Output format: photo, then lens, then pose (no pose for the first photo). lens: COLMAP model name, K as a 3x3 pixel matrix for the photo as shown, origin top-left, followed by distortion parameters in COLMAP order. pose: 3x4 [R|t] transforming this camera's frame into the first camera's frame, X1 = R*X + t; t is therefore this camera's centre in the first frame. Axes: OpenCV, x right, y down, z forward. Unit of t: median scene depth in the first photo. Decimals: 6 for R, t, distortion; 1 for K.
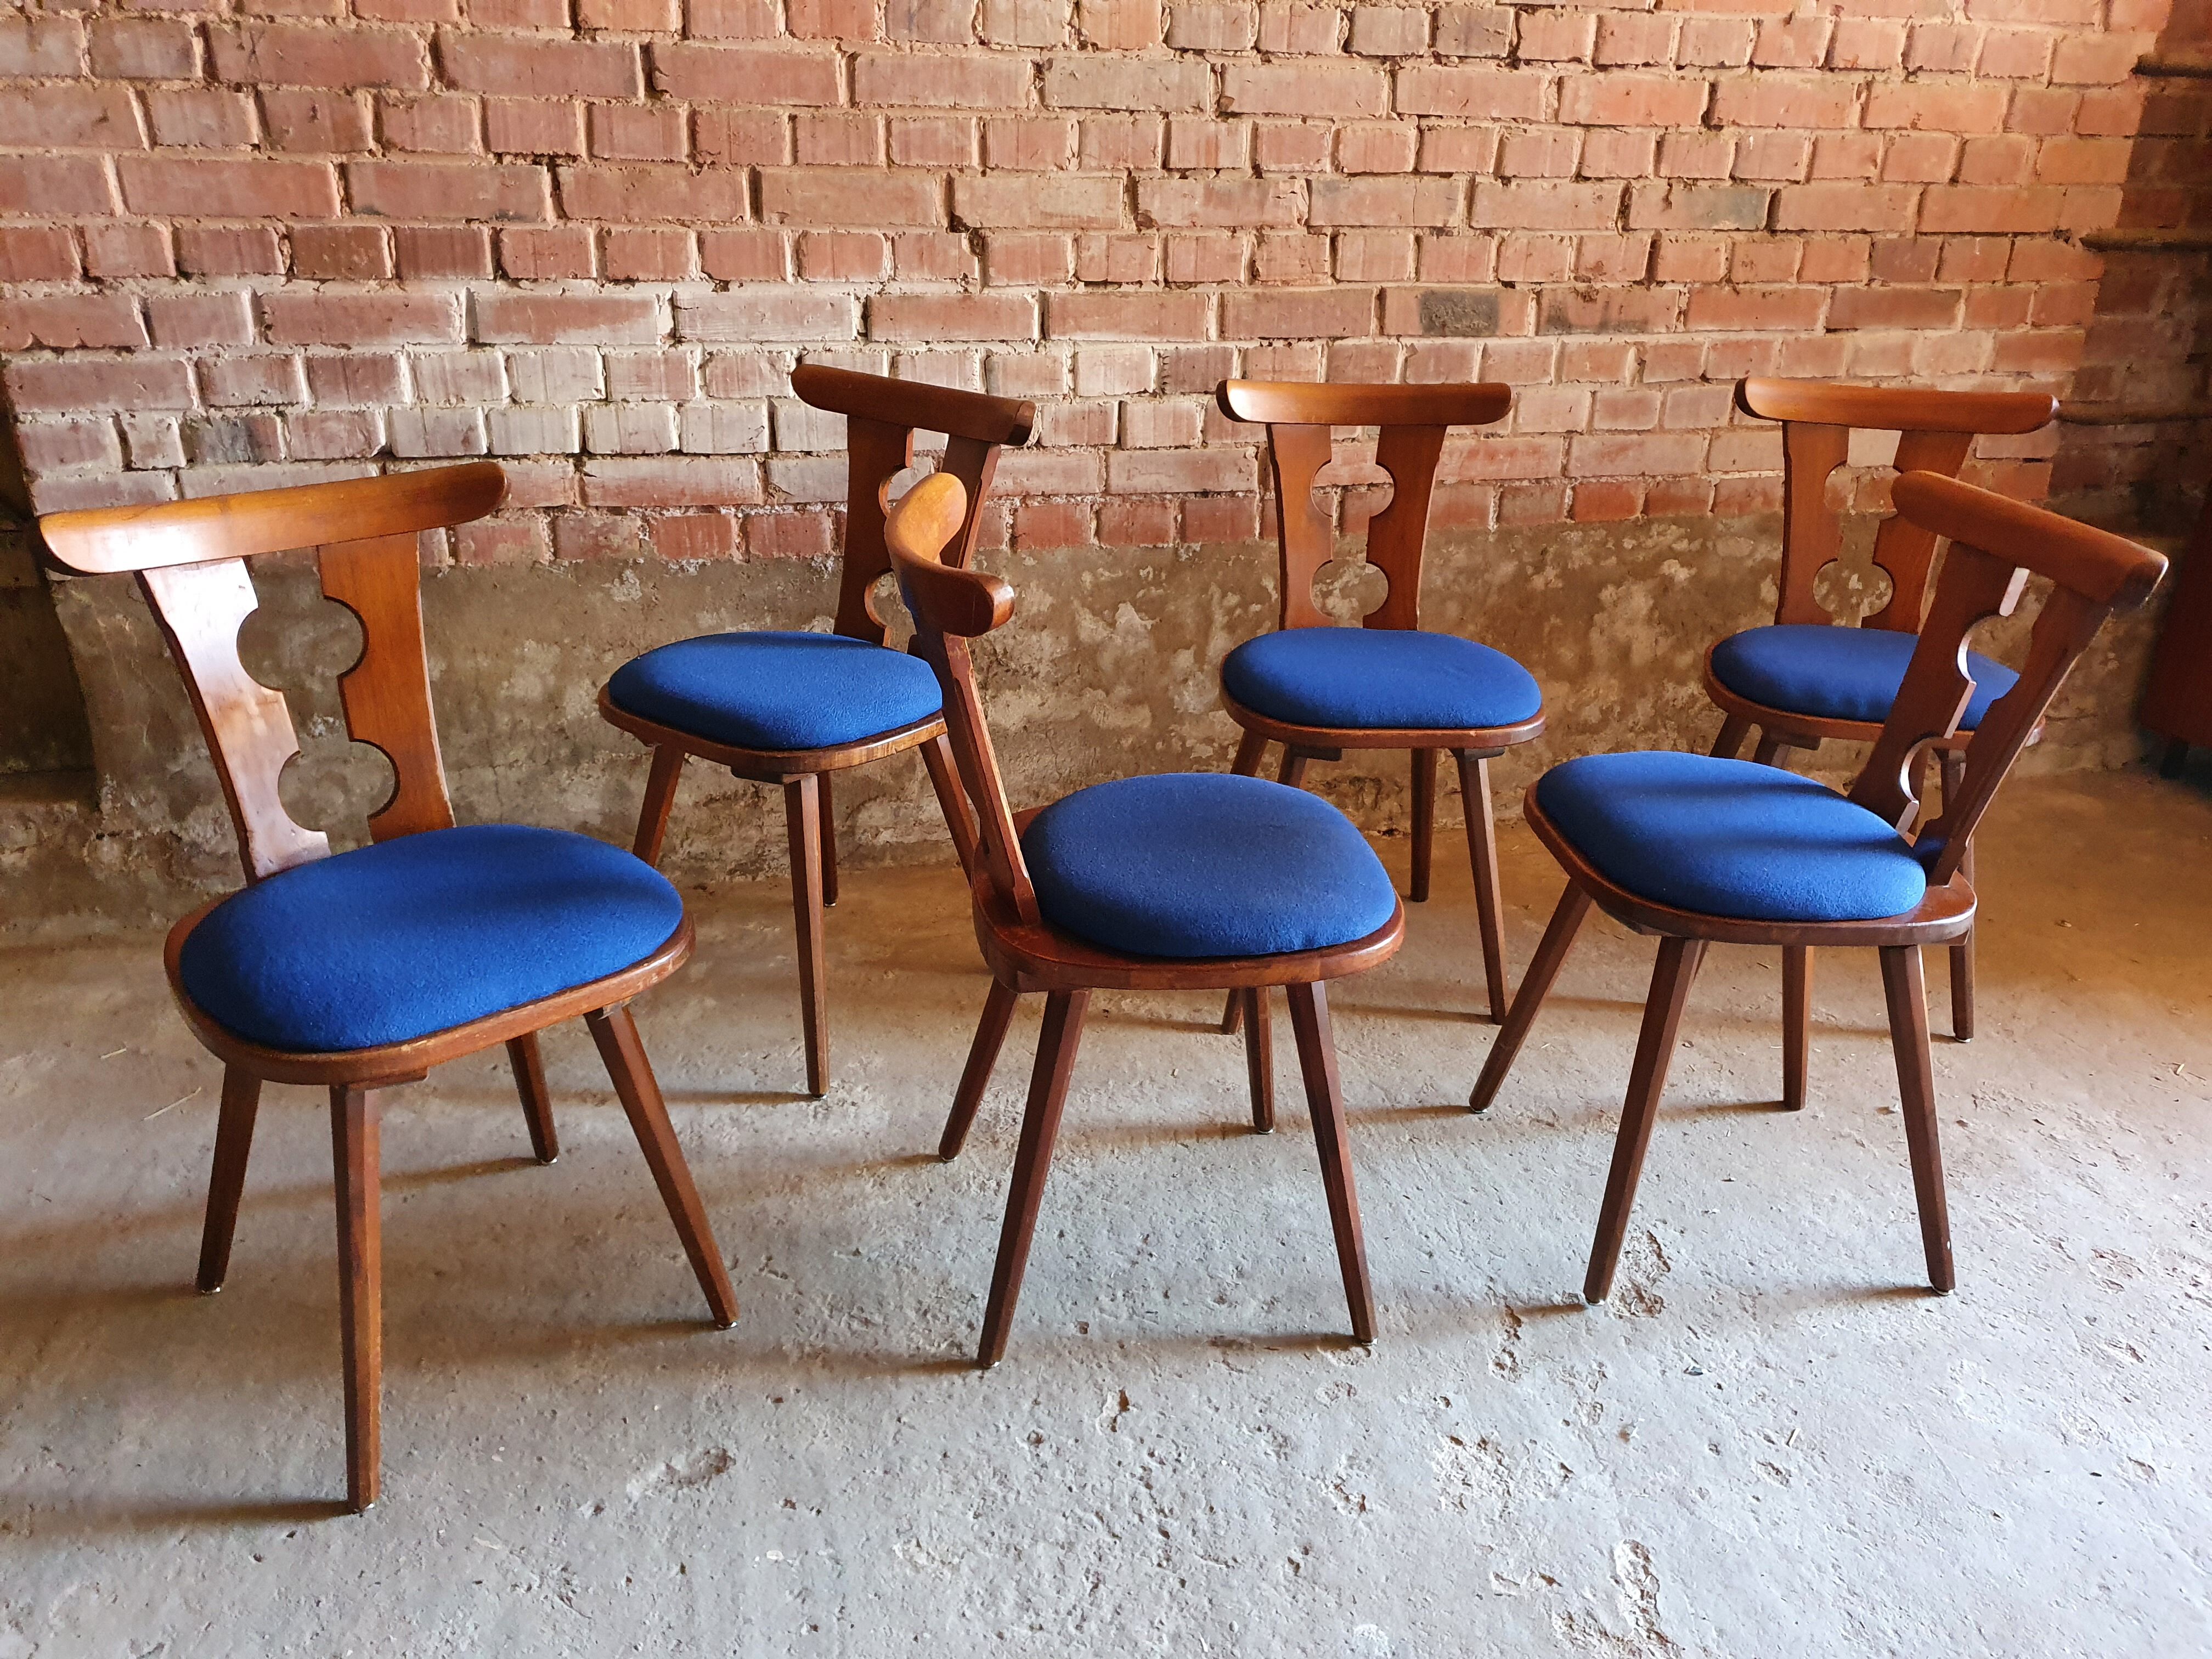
lens RADIAL K [[1737.6, 0, 1098.7], [0, 1737.6, 817.6], [0, 0, 1]] dist [-0.000548, 0.037180]
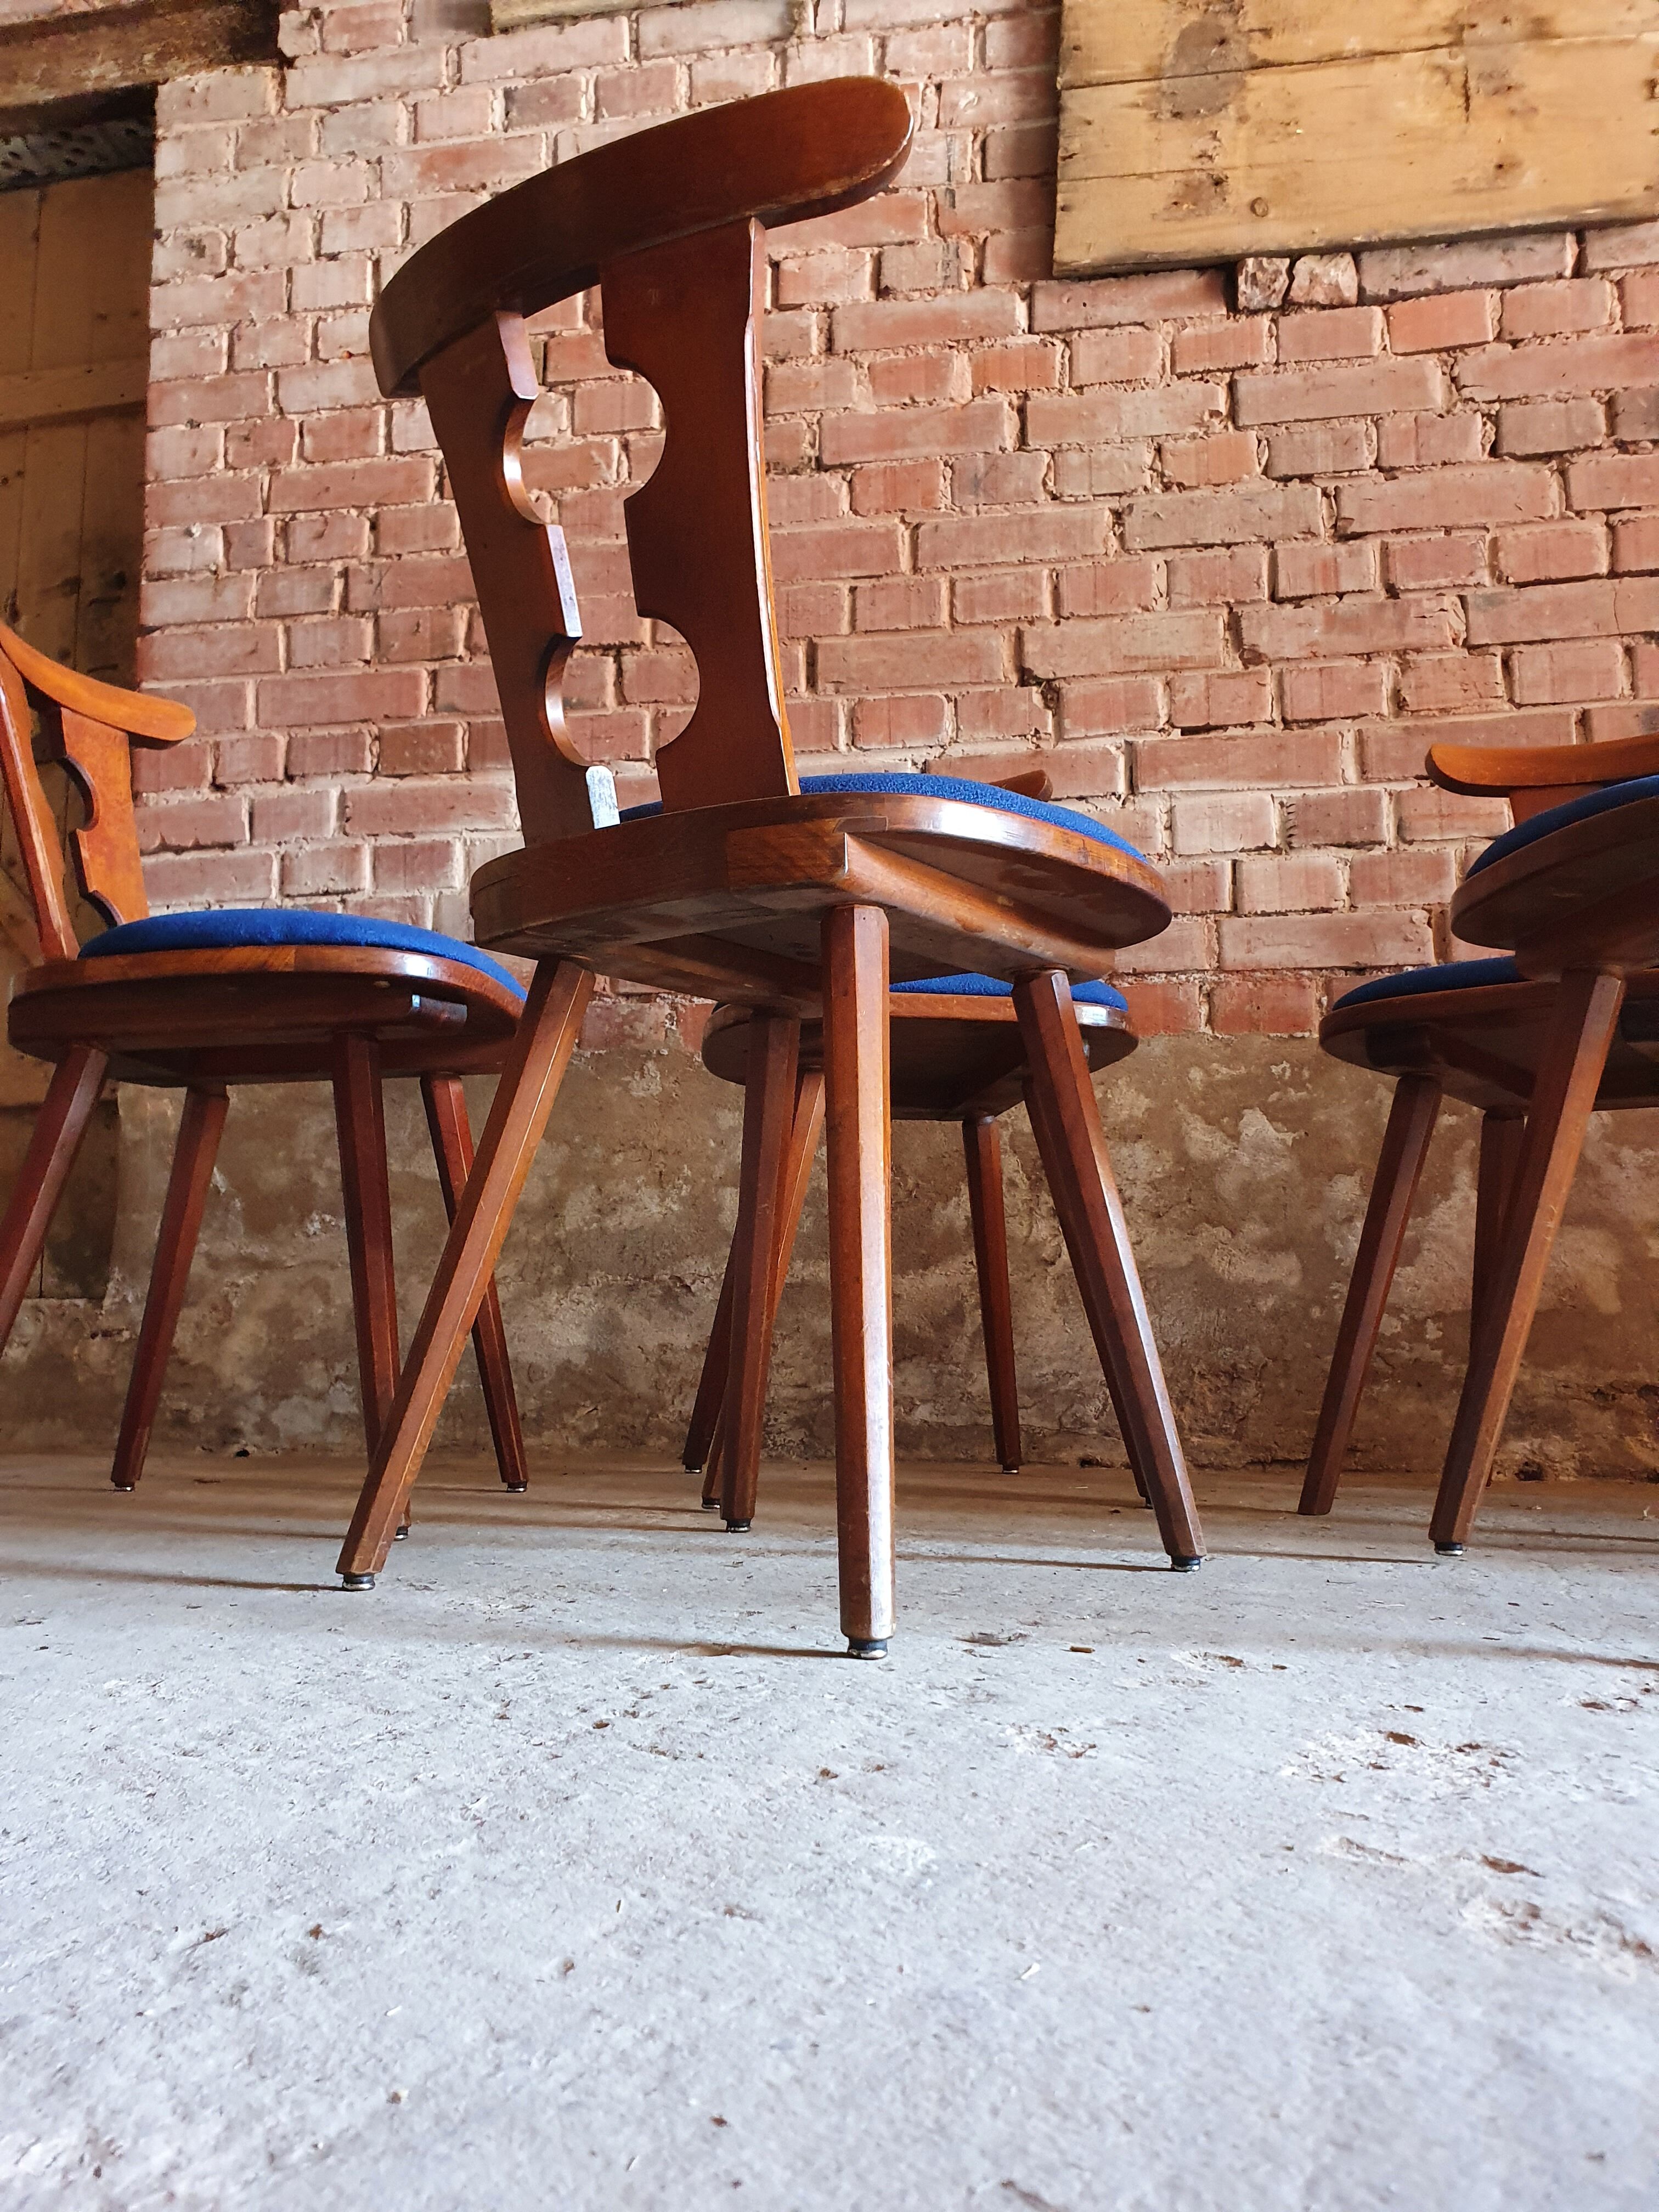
lens RADIAL K [[1737.6, 0, 806.6], [0, 1737.6, 1120.6], [0, 0, 1]] dist [-0.000548, 0.037180]
pose [[0.903505, -0.075314, -0.421907, 0.173240], [-0.151261, 0.865048, -0.478342, 0.296203], [0.400996, 0.496003, 0.770184, 0.372792]]
